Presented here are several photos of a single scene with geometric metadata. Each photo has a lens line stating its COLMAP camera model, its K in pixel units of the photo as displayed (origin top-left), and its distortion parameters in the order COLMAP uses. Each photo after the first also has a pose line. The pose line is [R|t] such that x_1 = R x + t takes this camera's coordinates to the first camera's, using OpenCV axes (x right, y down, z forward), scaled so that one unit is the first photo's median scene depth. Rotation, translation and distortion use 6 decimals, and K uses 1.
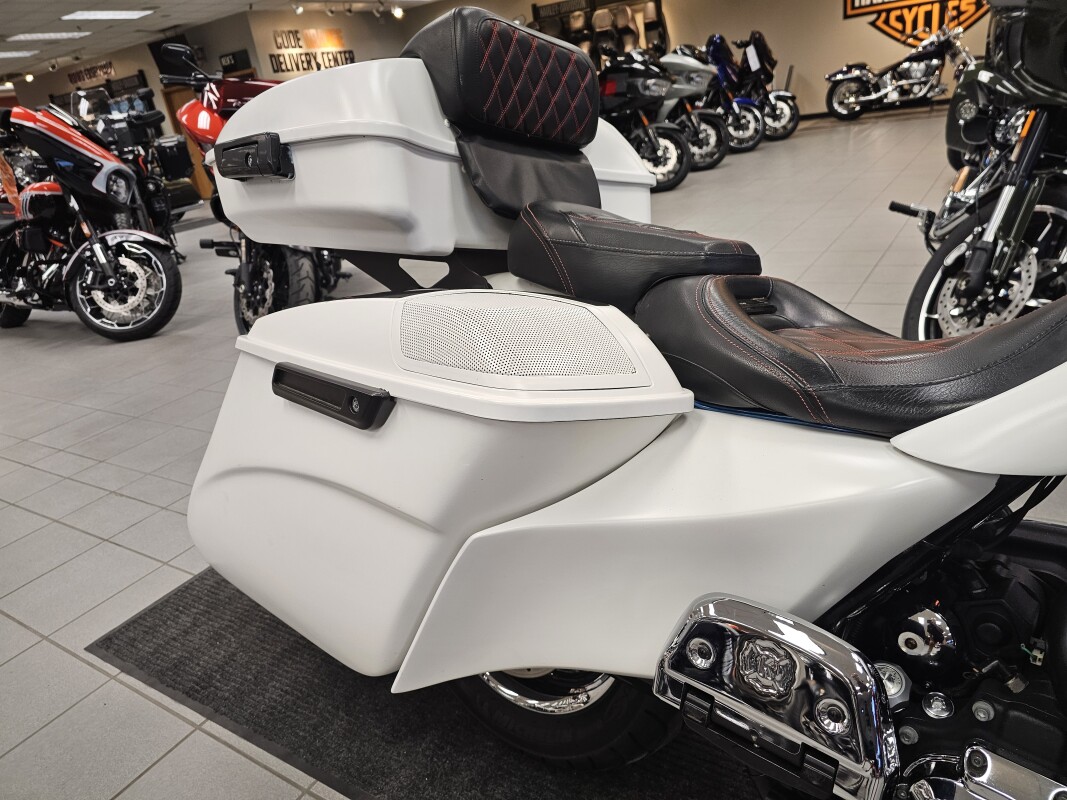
lens RADIAL K [[721.5, 0, 538.6], [0, 721.5, 395.6], [0, 0, 1]] dist [0.041185, -0.042185]
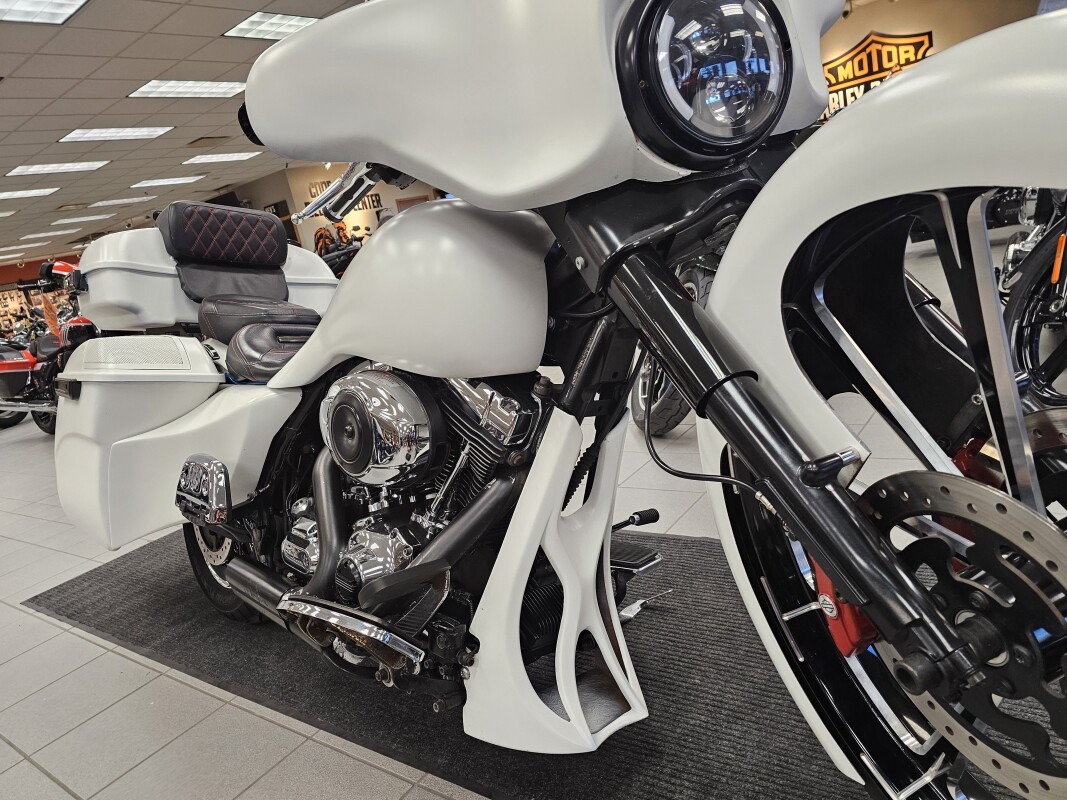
lens RADIAL K [[721.5, 0, 532.3], [0, 721.5, 401.3], [0, 0, 1]] dist [0.041185, -0.042185]
pose [[0.994684, -0.050687, -0.089635, 0.109594], [0.037368, 0.988802, -0.144476, 0.034808], [0.095954, 0.140359, 0.985440, -0.083760]]
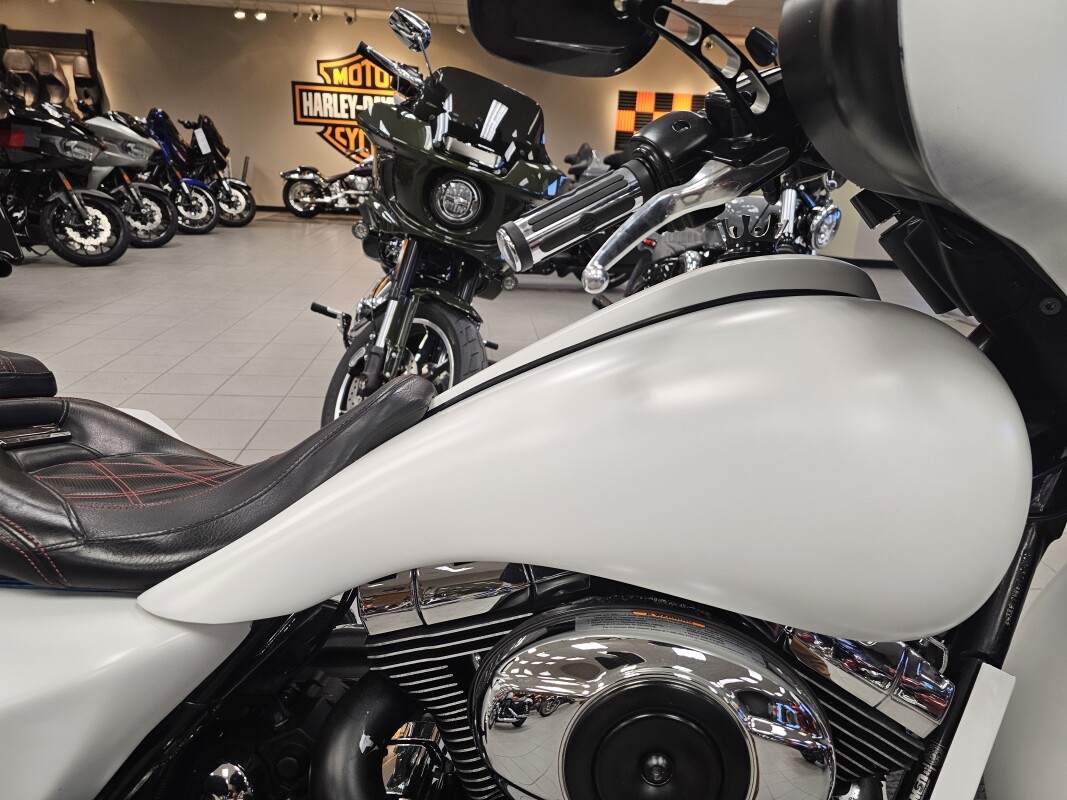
lens RADIAL K [[721.5, 0, 541.0], [0, 721.5, 405.2], [0, 0, 1]] dist [0.041185, -0.042185]
pose [[0.774630, -0.020585, 0.632080, 0.022020], [0.083474, 0.994053, -0.069927, -0.005116], [-0.626882, 0.106930, 0.771741, -0.002164]]
